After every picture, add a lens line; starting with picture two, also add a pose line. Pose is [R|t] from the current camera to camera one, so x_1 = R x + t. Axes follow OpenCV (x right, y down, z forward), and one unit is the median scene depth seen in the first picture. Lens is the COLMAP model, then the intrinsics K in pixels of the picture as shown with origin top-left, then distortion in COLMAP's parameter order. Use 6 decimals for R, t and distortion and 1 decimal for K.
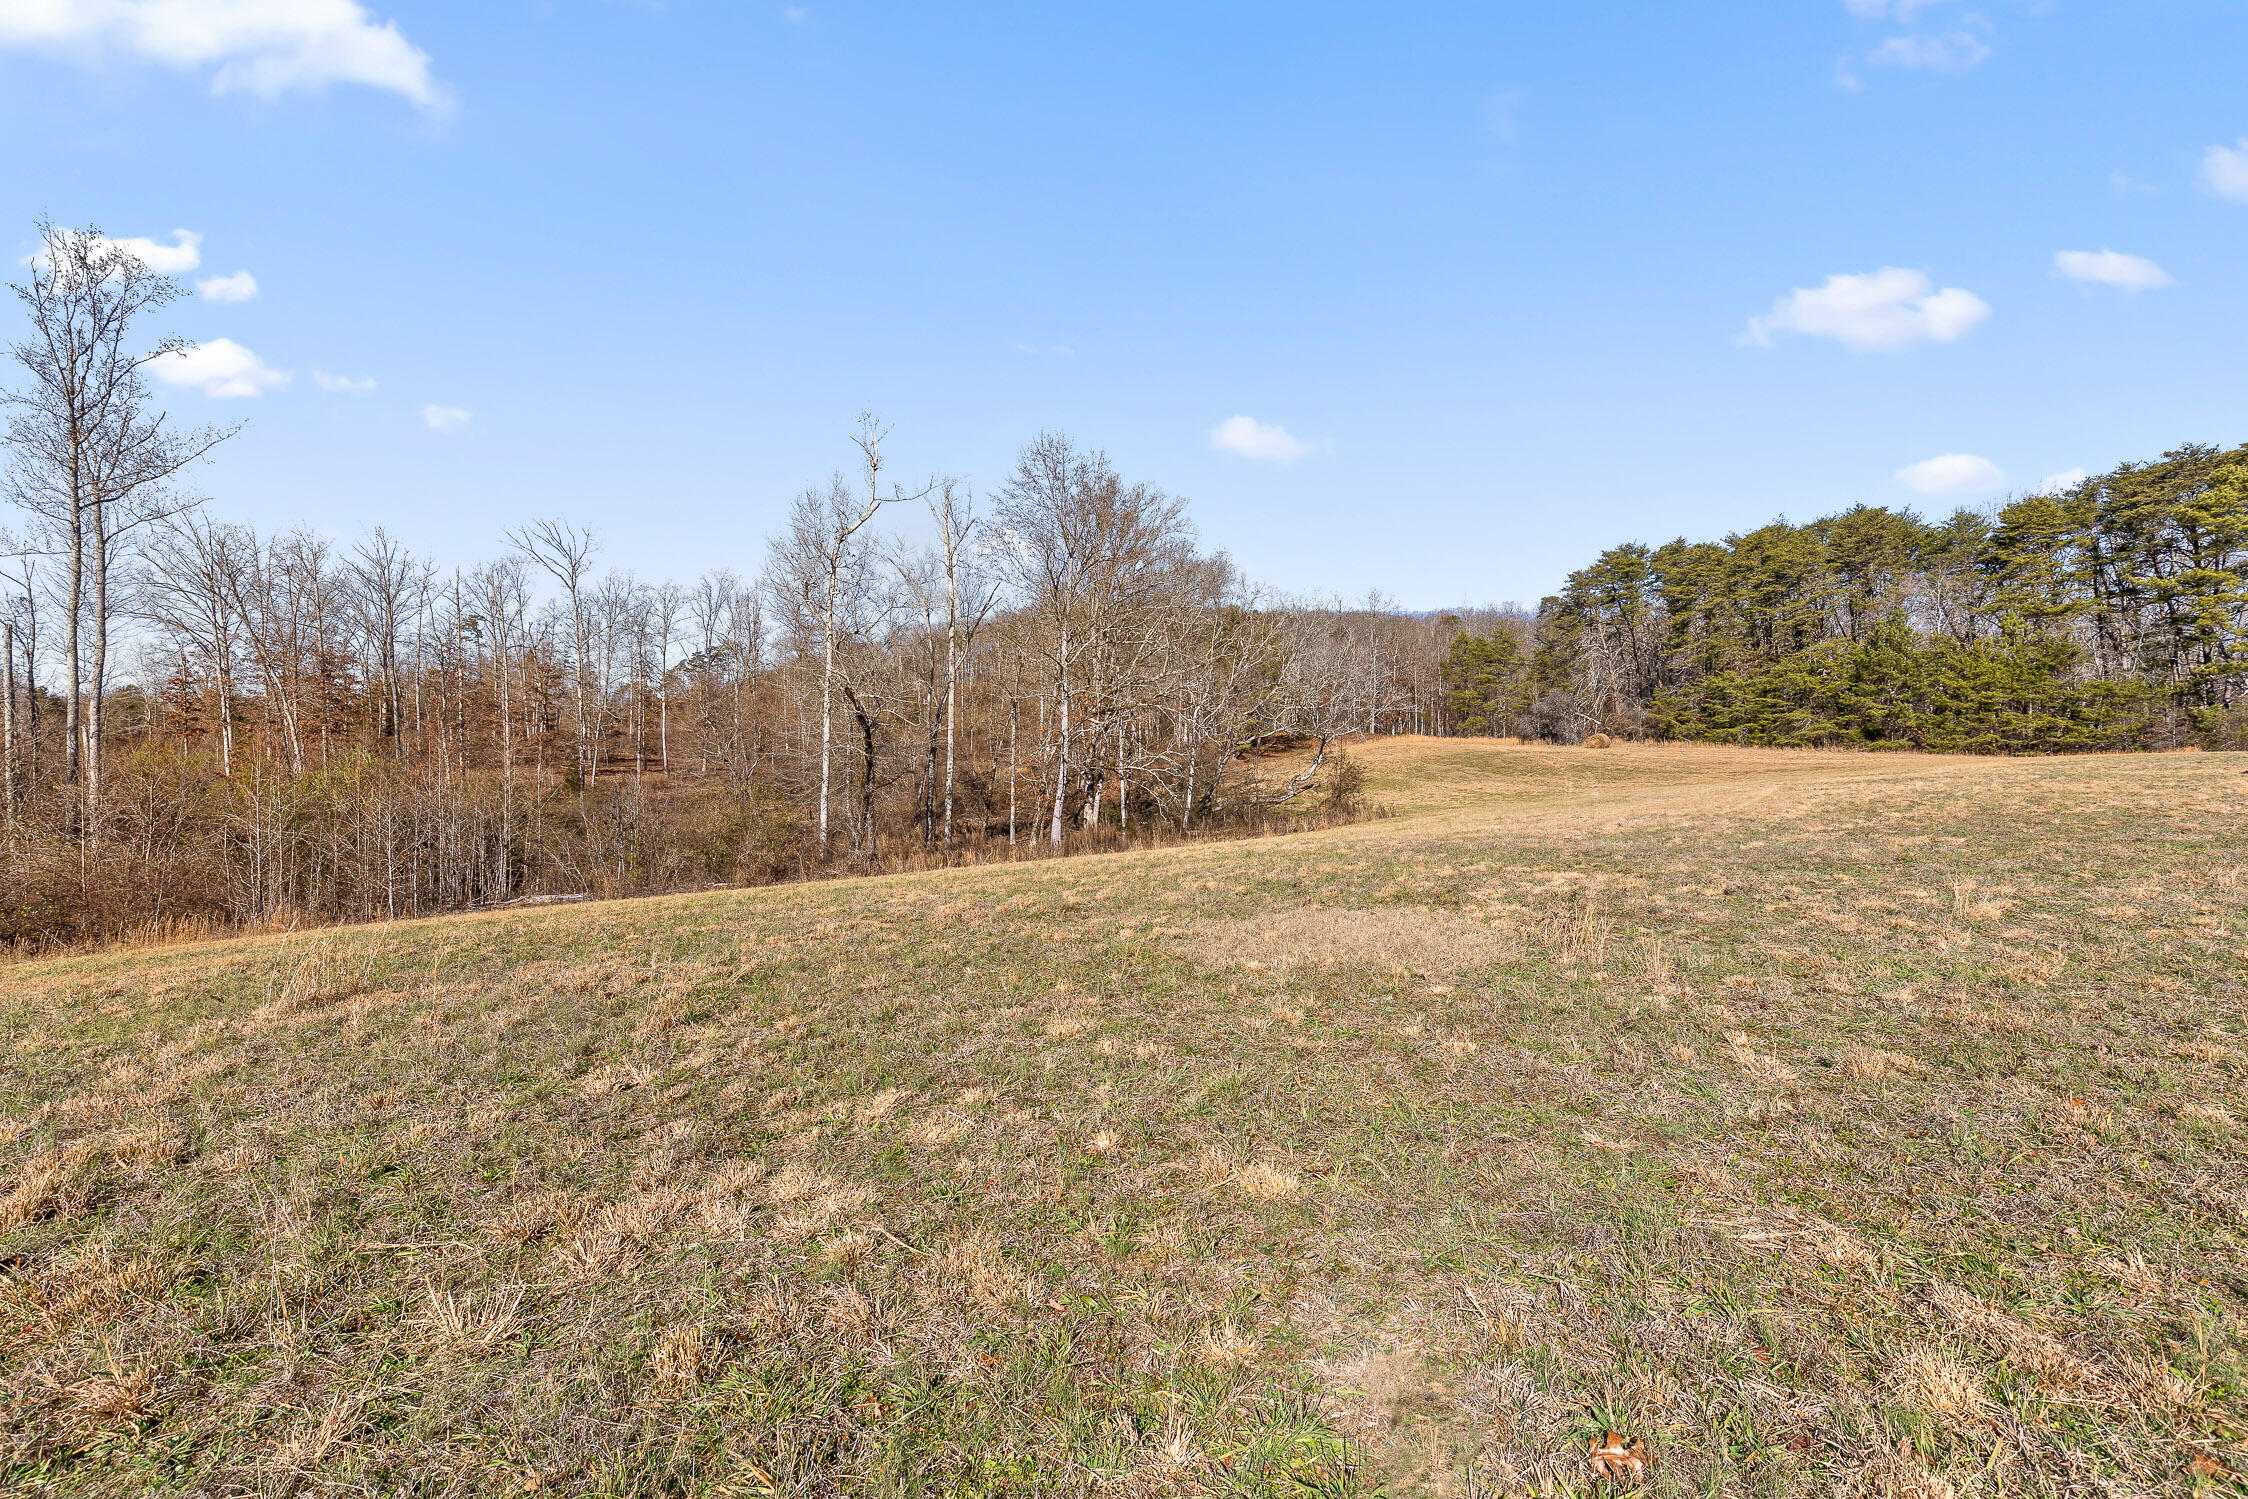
lens RADIAL K [[1050.3, 0, 1122.5], [0, 1050.3, 758.4], [0, 0, 1]] dist [0.003004, 0.000715]
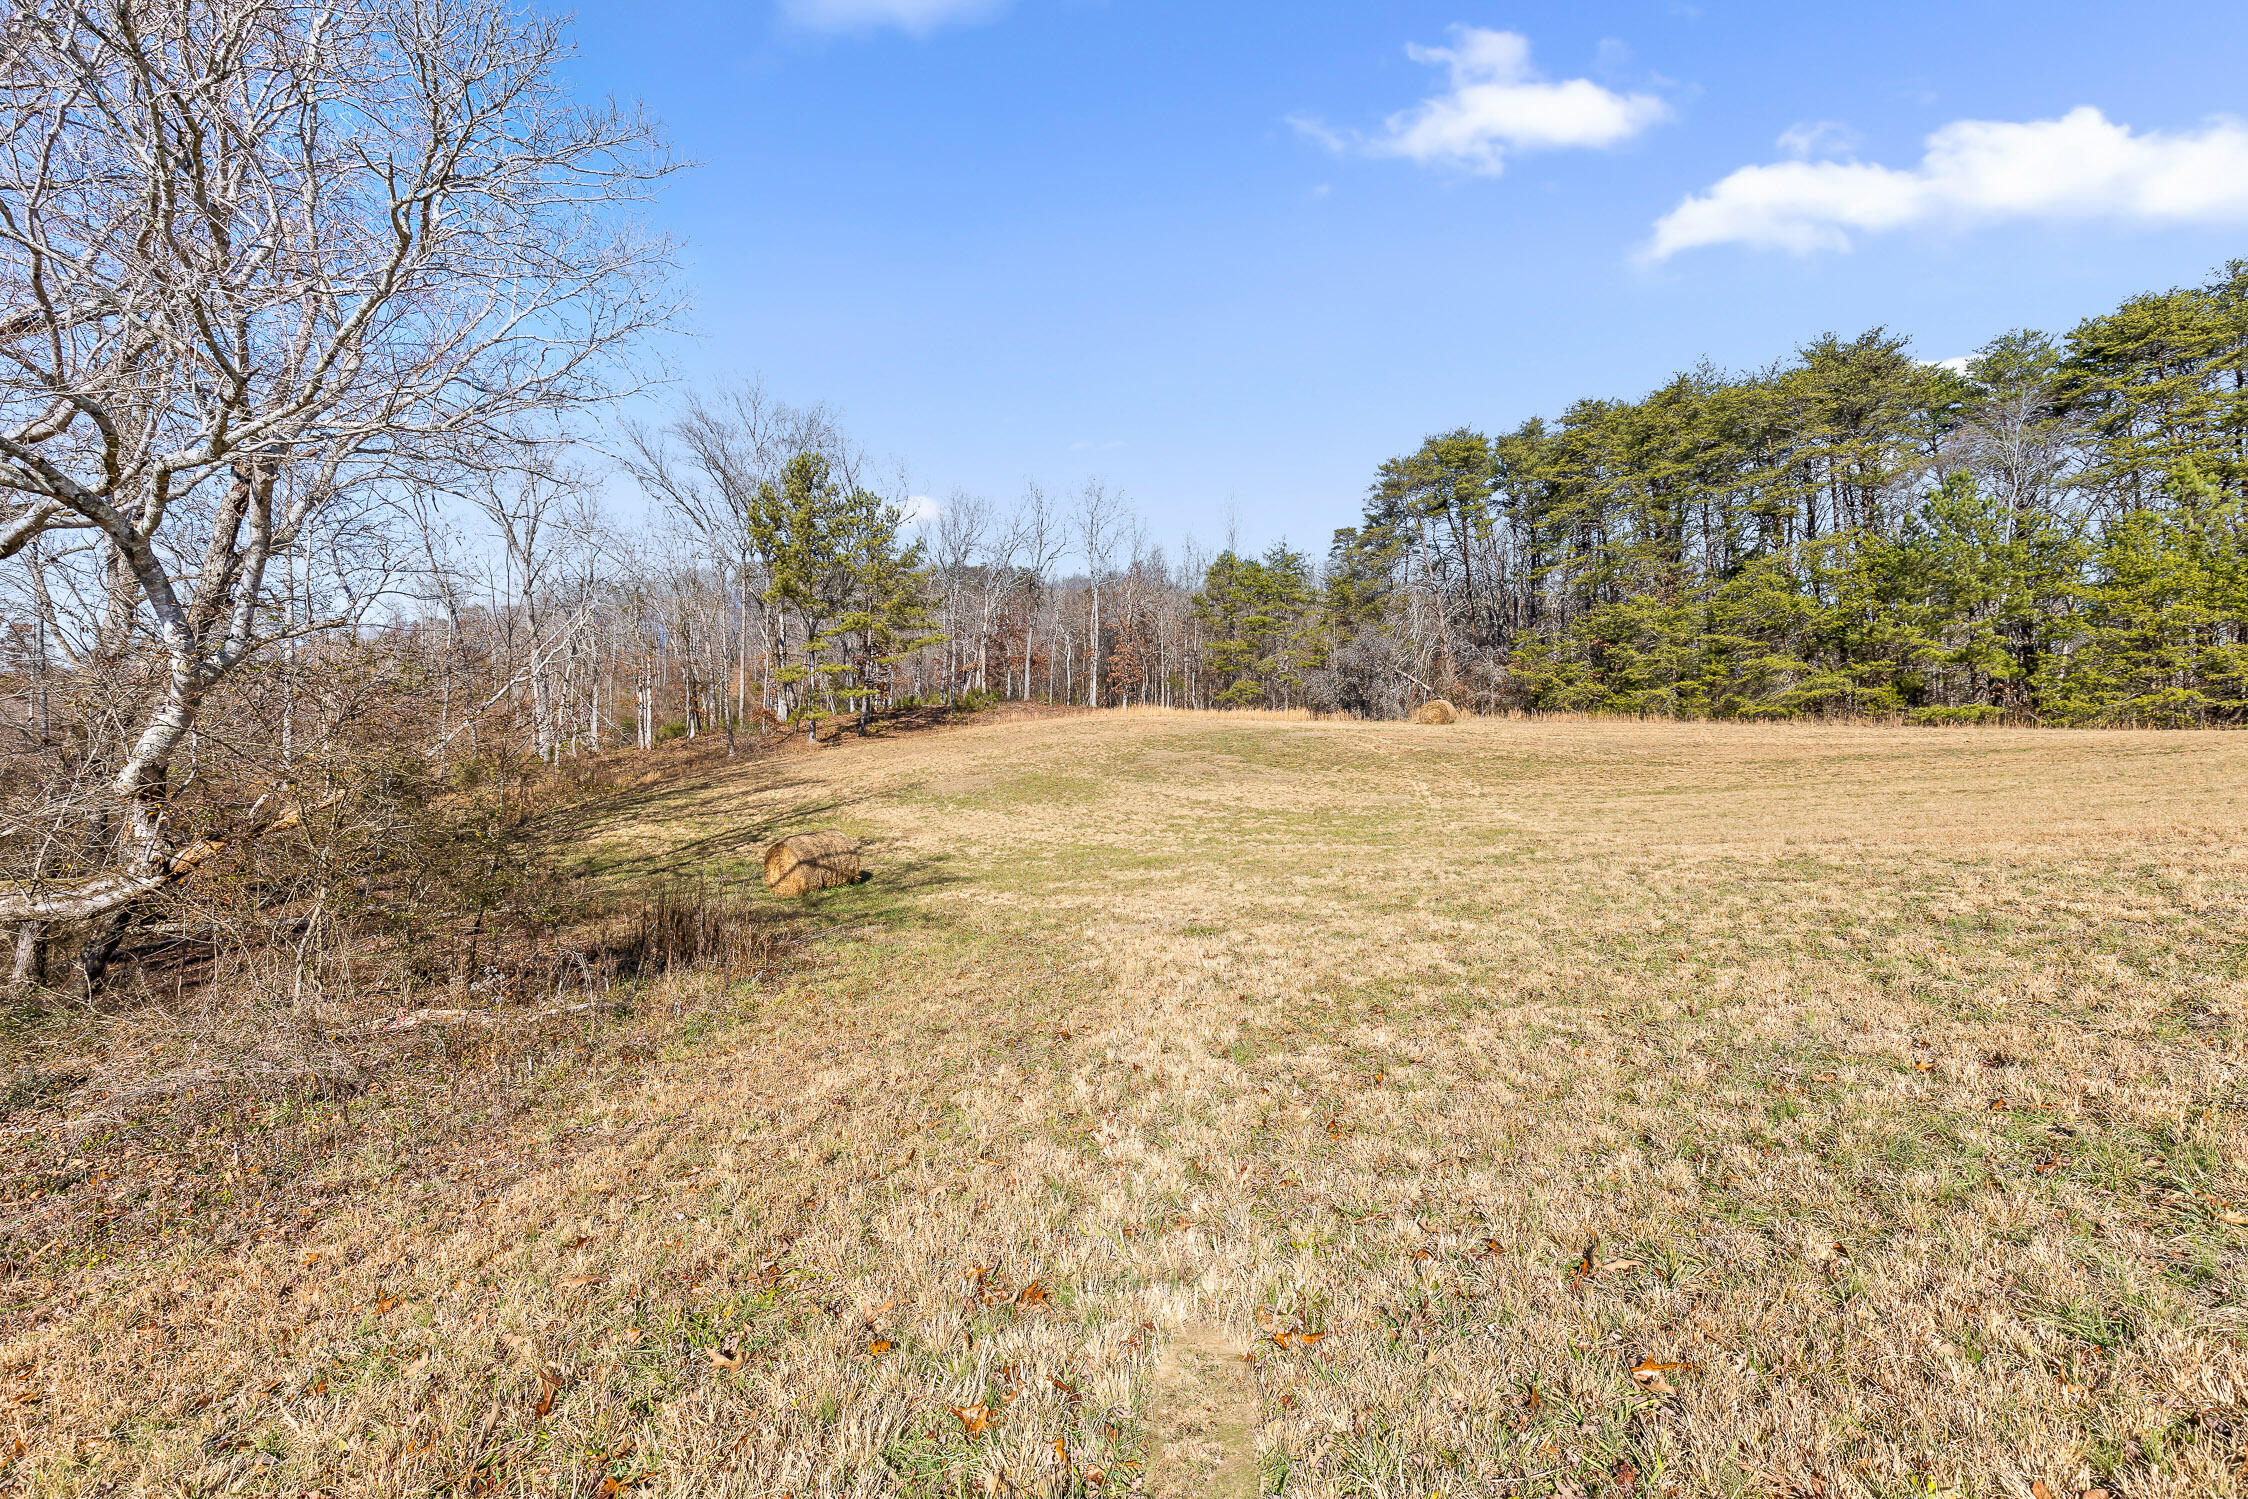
lens RADIAL K [[1050.3, 0, 1124.2], [0, 1050.3, 749.6], [0, 0, 1]] dist [0.003004, 0.000715]
pose [[0.980926, 0.001619, 0.194374, 0.166955], [-0.000810, 0.999991, -0.004243, 0.007457], [-0.194379, 0.004005, 0.980918, 0.461235]]
